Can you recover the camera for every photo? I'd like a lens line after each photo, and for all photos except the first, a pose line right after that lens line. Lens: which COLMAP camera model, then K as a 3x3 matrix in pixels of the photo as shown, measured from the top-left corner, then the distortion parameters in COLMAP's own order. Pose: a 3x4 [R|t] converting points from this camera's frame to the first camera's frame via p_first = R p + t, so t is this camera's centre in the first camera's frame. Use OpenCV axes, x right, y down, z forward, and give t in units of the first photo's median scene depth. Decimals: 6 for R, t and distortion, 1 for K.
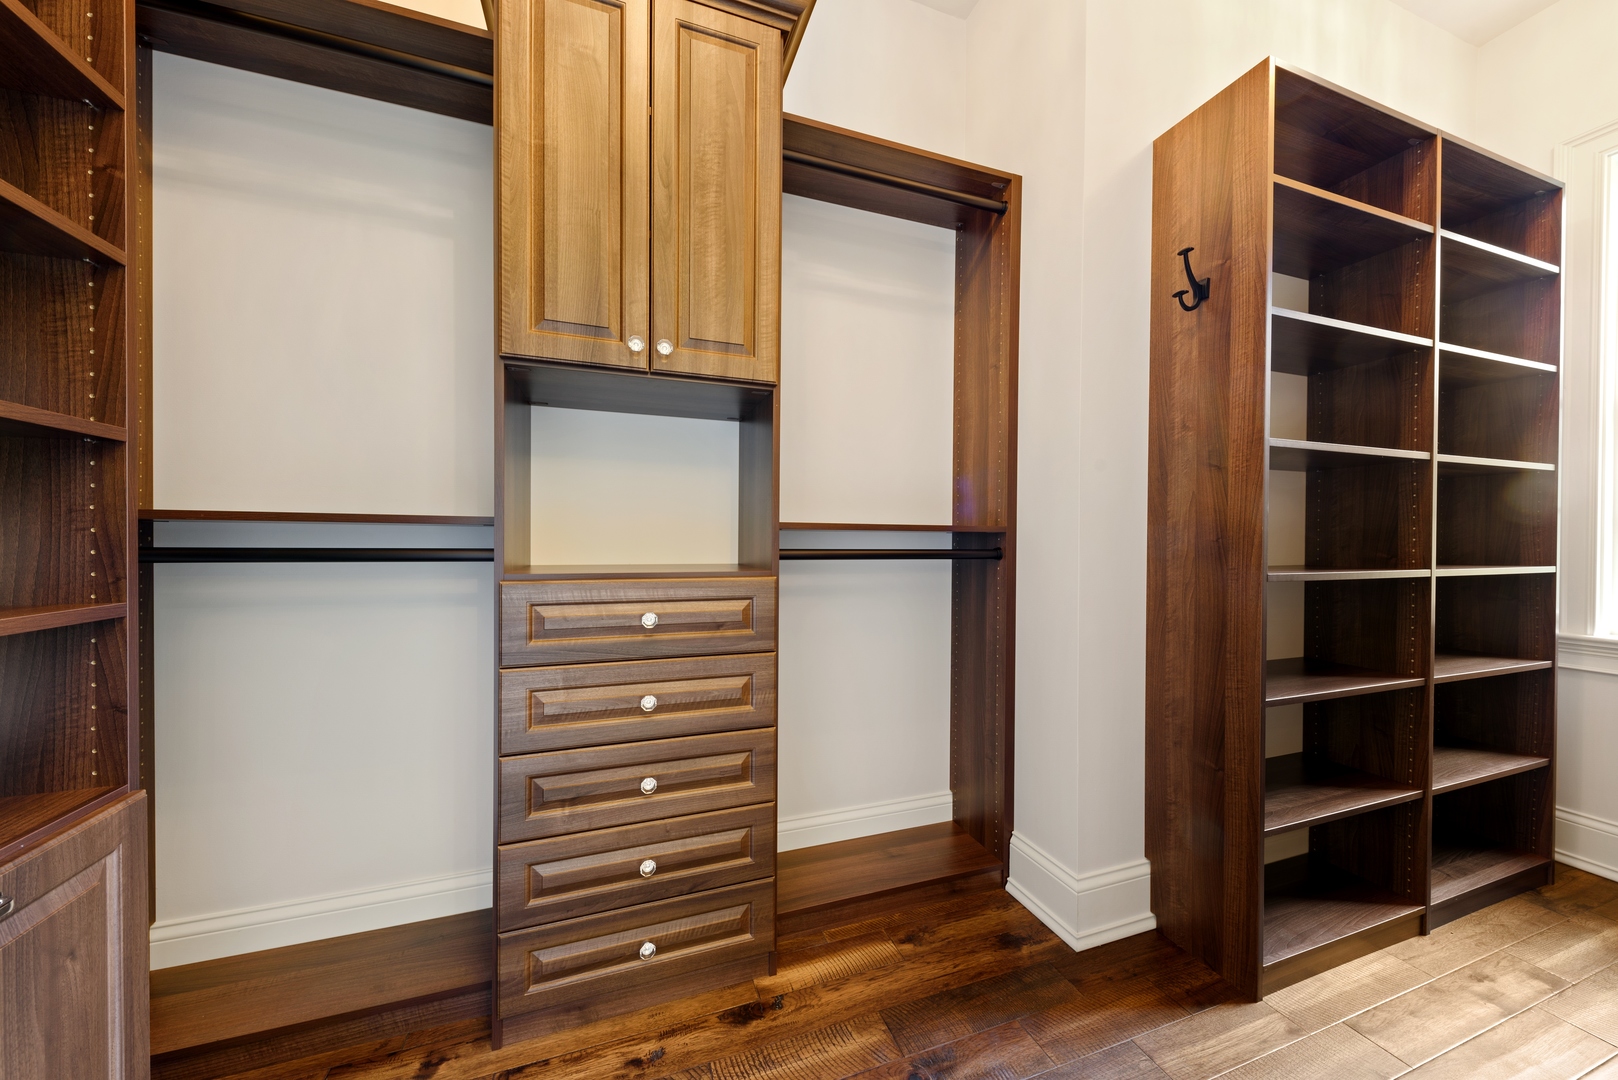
lens RADIAL K [[560.5, 0, 804.9], [0, 560.5, 540.5], [0, 0, 1]] dist [0.002740, -0.000001]
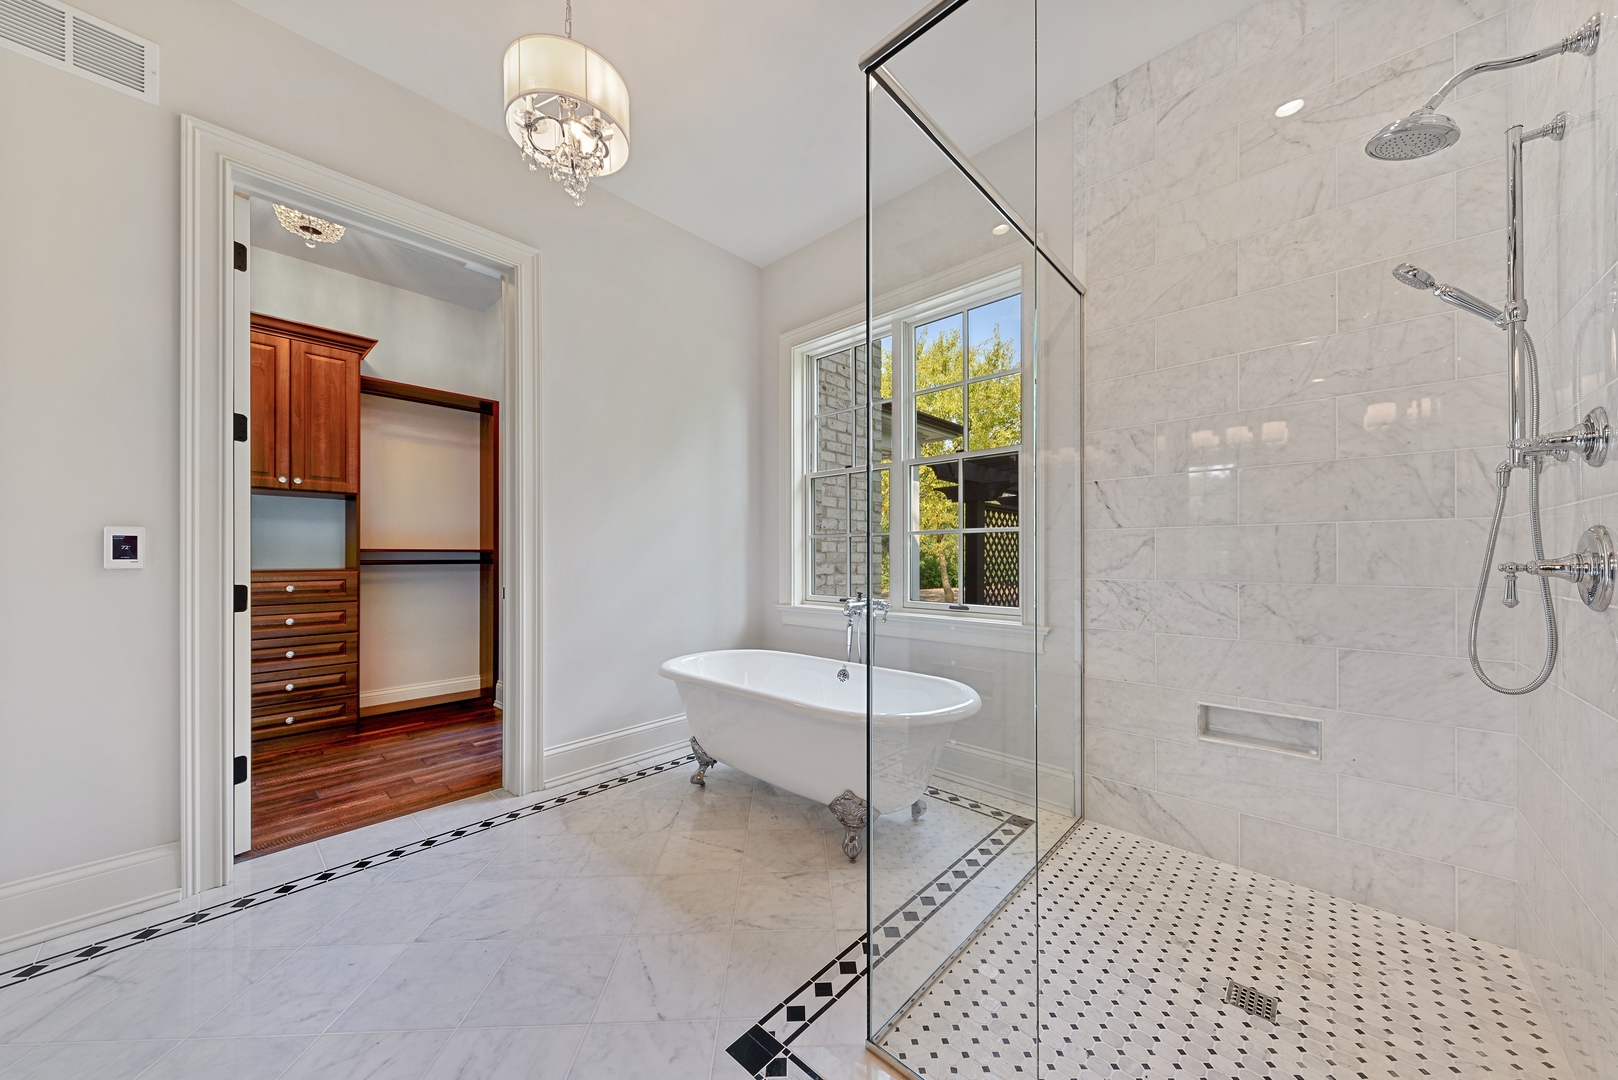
lens RADIAL K [[560.5, 0, 823.5], [0, 560.5, 552.4], [0, 0, 1]] dist [0.002740, -0.000001]
pose [[0.876855, -0.005279, 0.480726, 0.580426], [0.007575, 0.999967, -0.002836, 0.005211], [-0.480695, 0.006129, 0.876866, -2.247585]]
